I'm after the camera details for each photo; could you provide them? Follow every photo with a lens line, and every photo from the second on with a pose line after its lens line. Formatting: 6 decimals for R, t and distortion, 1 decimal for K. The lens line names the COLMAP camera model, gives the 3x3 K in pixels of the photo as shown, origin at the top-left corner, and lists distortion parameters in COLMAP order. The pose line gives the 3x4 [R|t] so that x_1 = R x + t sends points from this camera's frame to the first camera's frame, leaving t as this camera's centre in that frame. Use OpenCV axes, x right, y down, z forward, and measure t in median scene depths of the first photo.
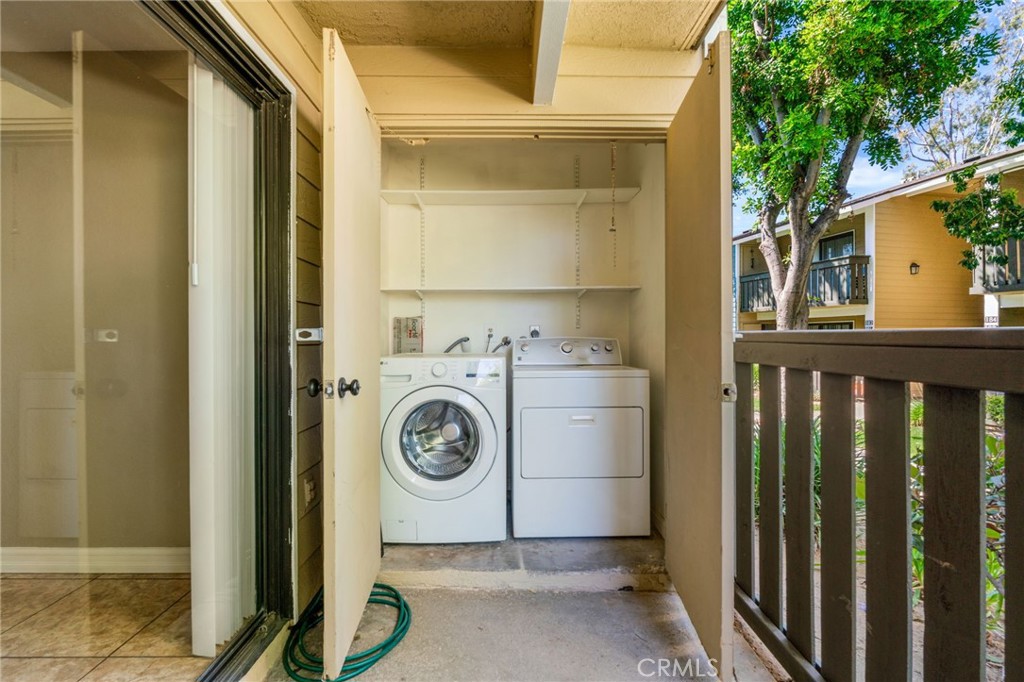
lens RADIAL K [[449.8, 0, 513.0], [0, 449.8, 338.8], [0, 0, 1]] dist [-0.007954, 0.001722]
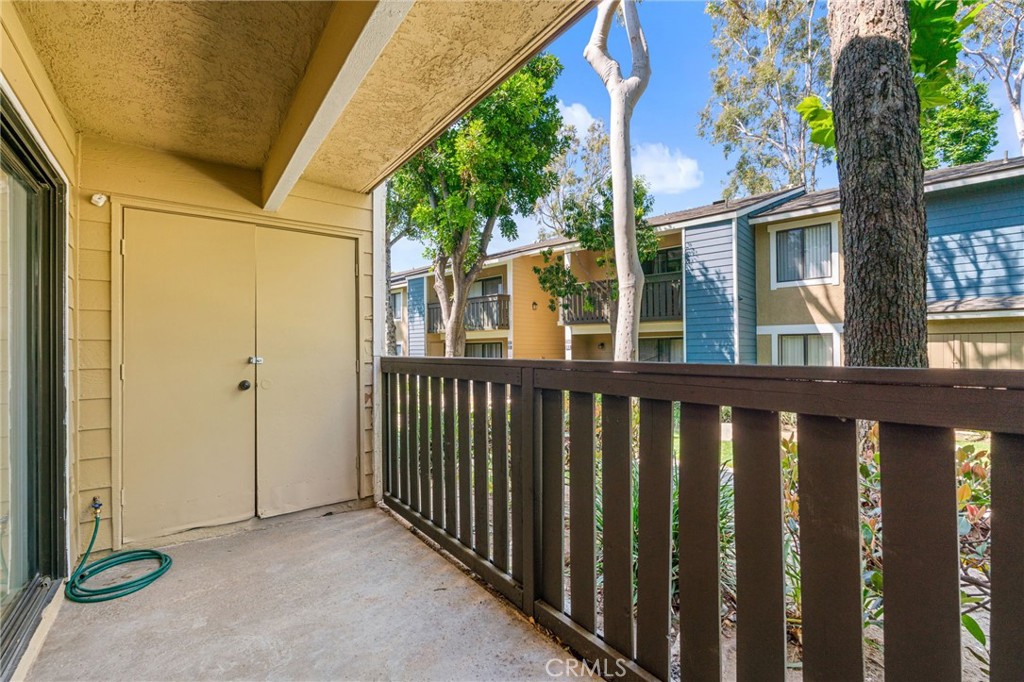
lens RADIAL K [[449.8, 0, 506.4], [0, 449.8, 341.8], [0, 0, 1]] dist [-0.007954, 0.001722]
pose [[0.813065, 0.004480, 0.582156, -0.049266], [0.012341, 0.999613, -0.024929, -0.006211], [-0.582043, 0.027453, 0.812695, -0.206687]]
